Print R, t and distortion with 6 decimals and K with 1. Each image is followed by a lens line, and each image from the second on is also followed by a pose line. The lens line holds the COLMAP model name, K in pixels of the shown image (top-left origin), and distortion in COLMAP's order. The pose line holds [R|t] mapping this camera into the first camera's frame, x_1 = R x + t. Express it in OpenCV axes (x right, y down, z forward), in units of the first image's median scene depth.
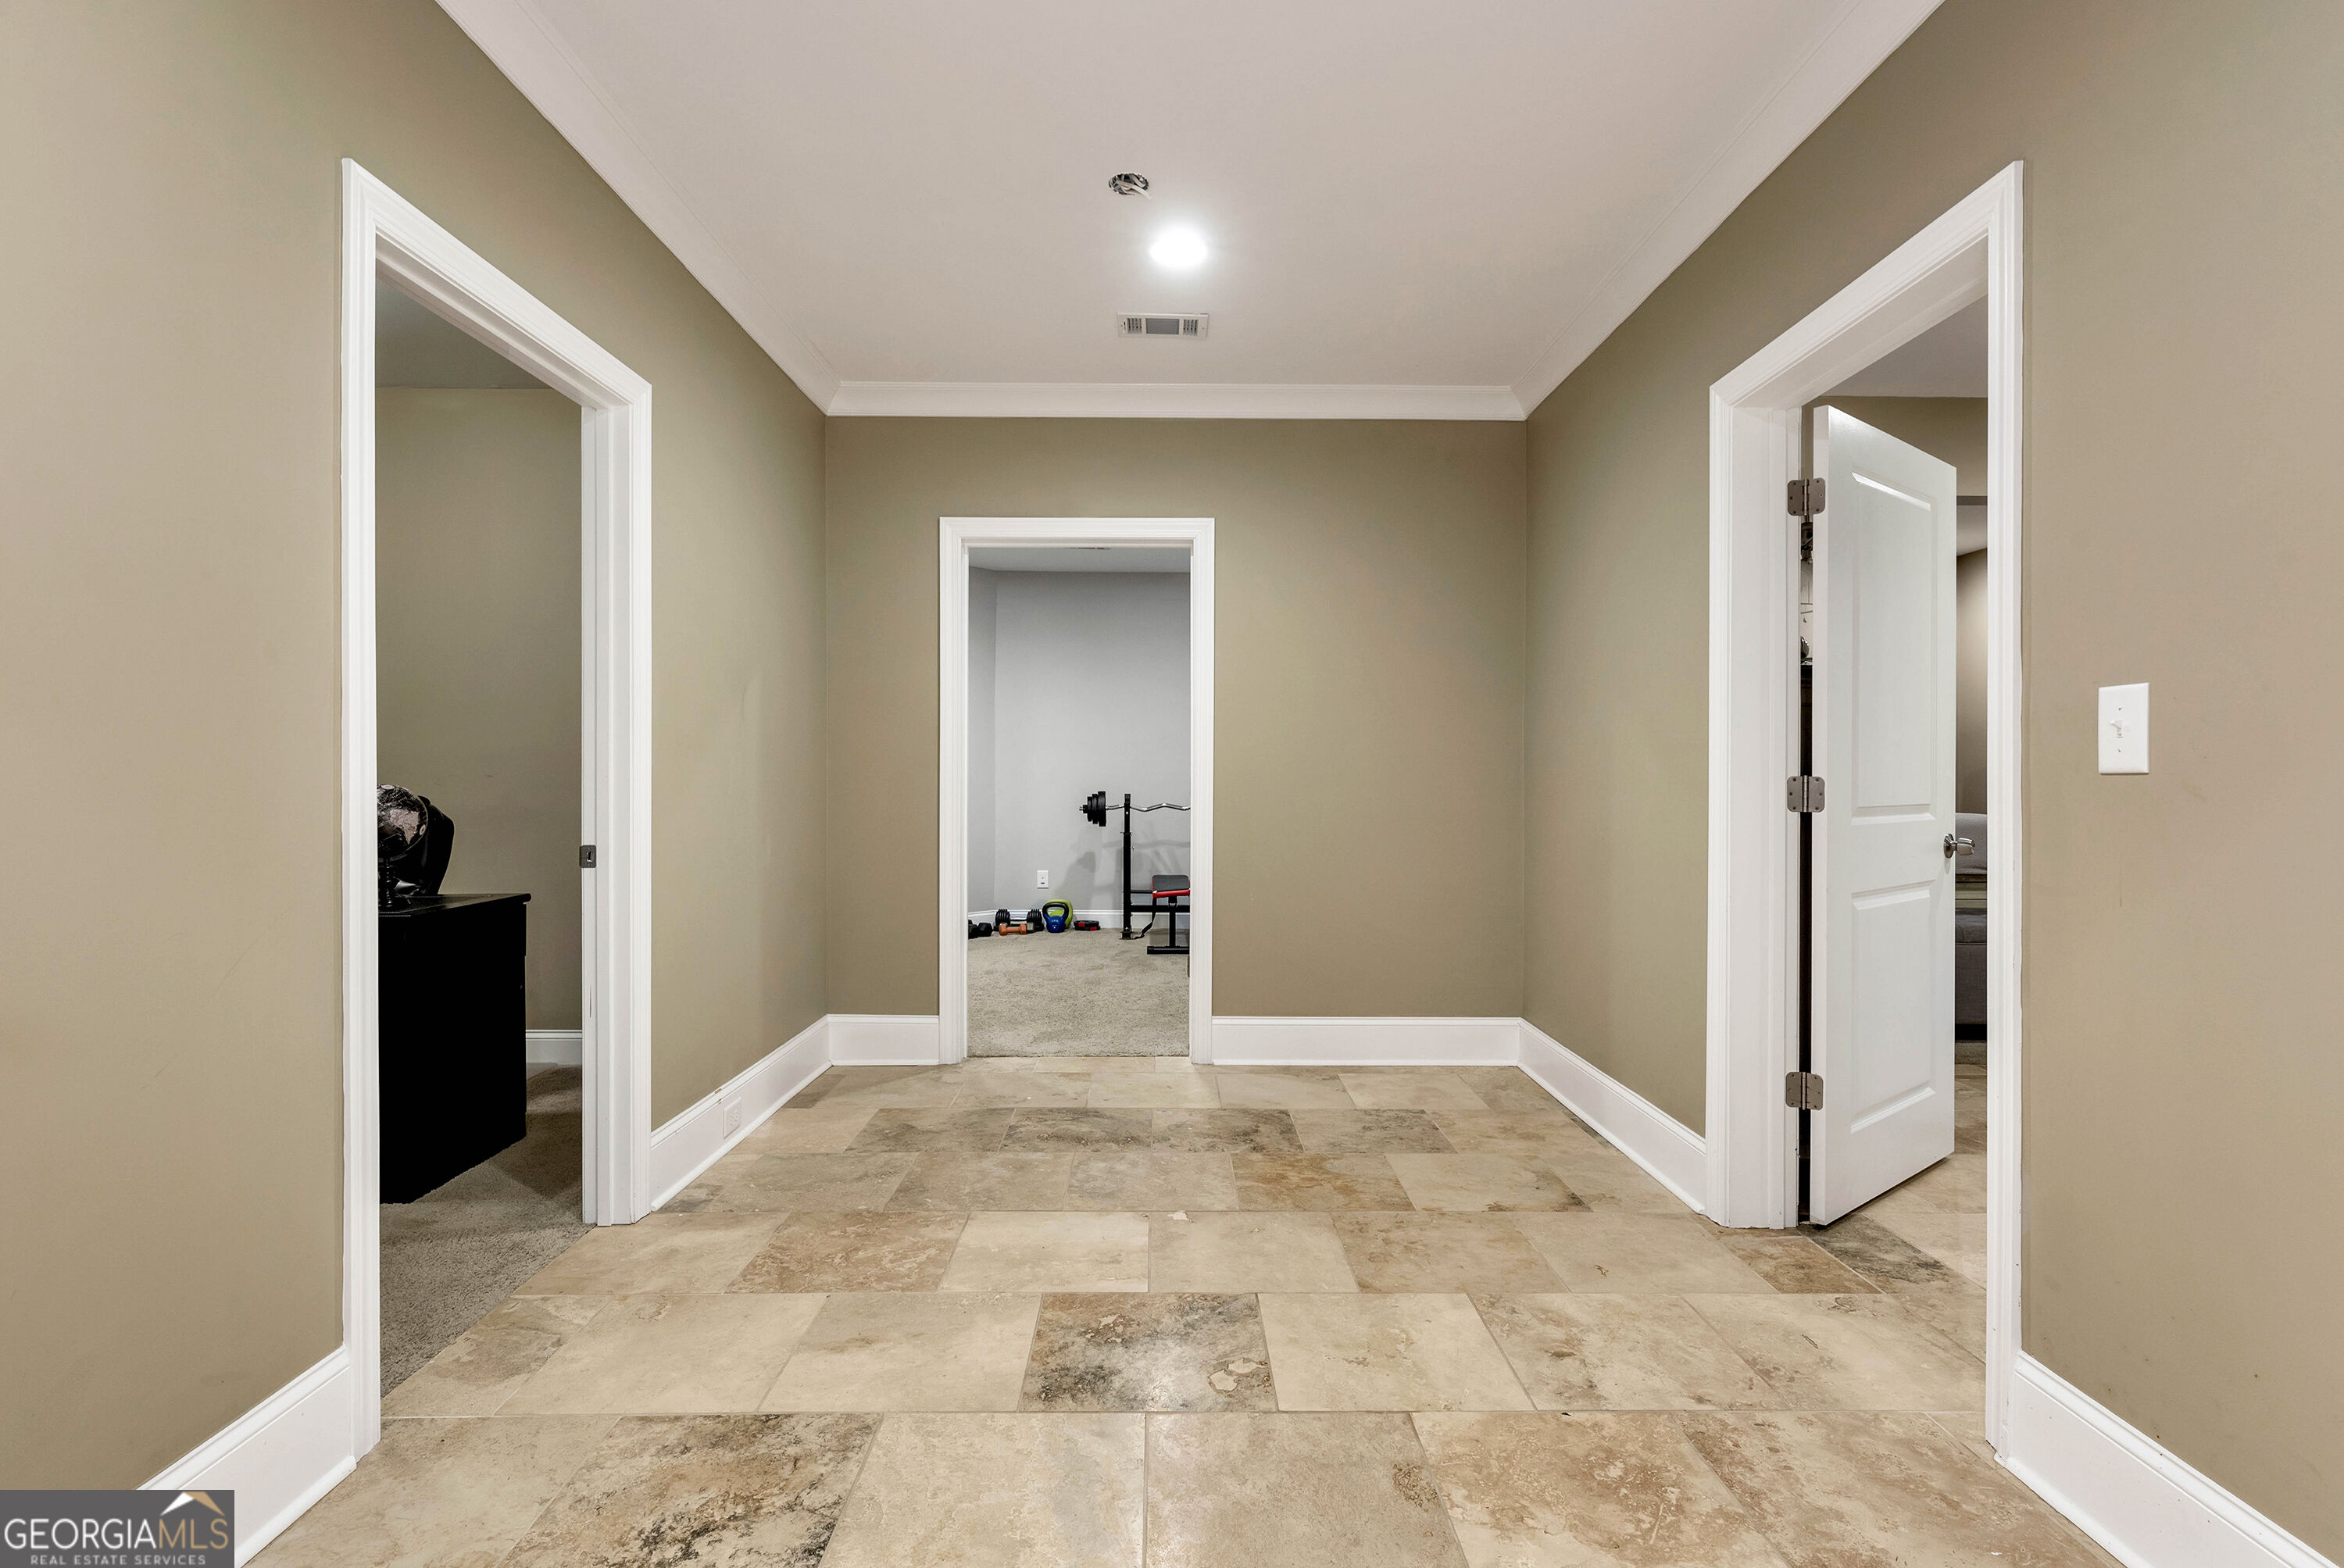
lens RADIAL K [[1156.0, 0, 1167.1], [0, 1156.0, 792.4], [0, 0, 1]] dist [-0.001671, -0.001521]
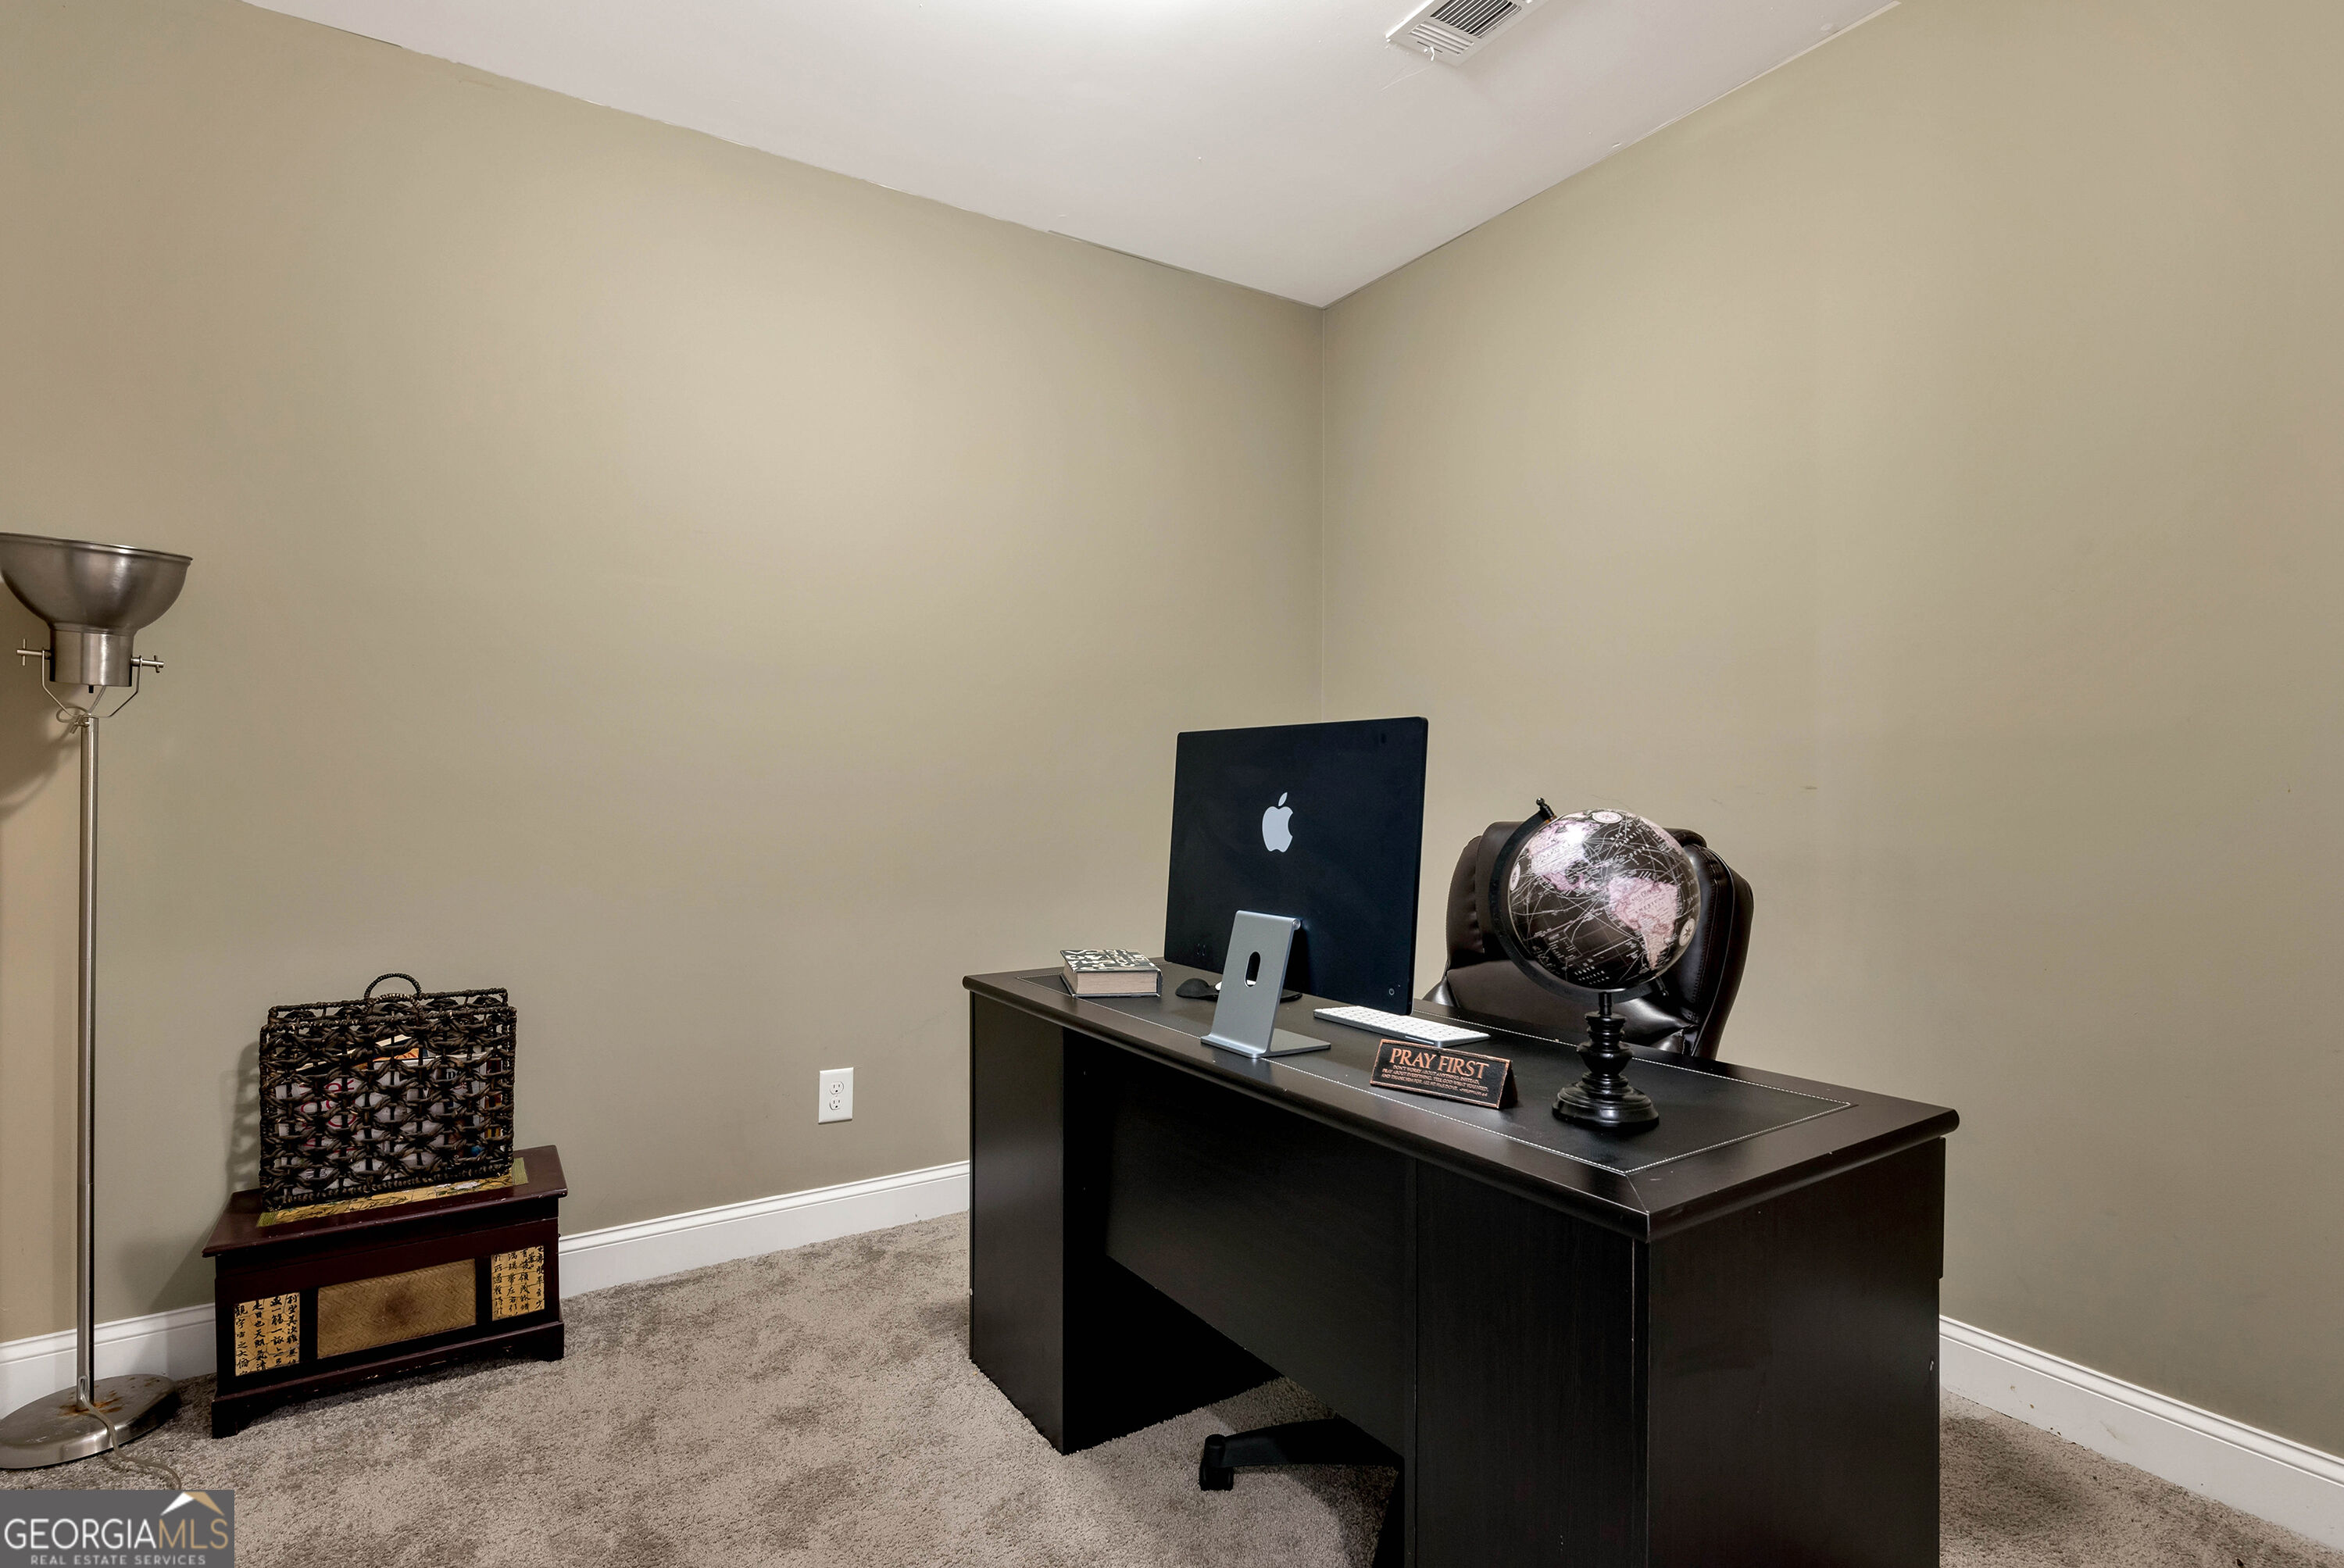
lens RADIAL K [[1156.0, 0, 1173.7], [0, 1156.0, 782.6], [0, 0, 1]] dist [-0.001671, -0.001521]
pose [[0.544155, 0.007673, -0.838950, -0.424225], [-0.011442, 0.999933, 0.001724, -0.014843], [0.838907, 0.008661, 0.544206, 0.660341]]
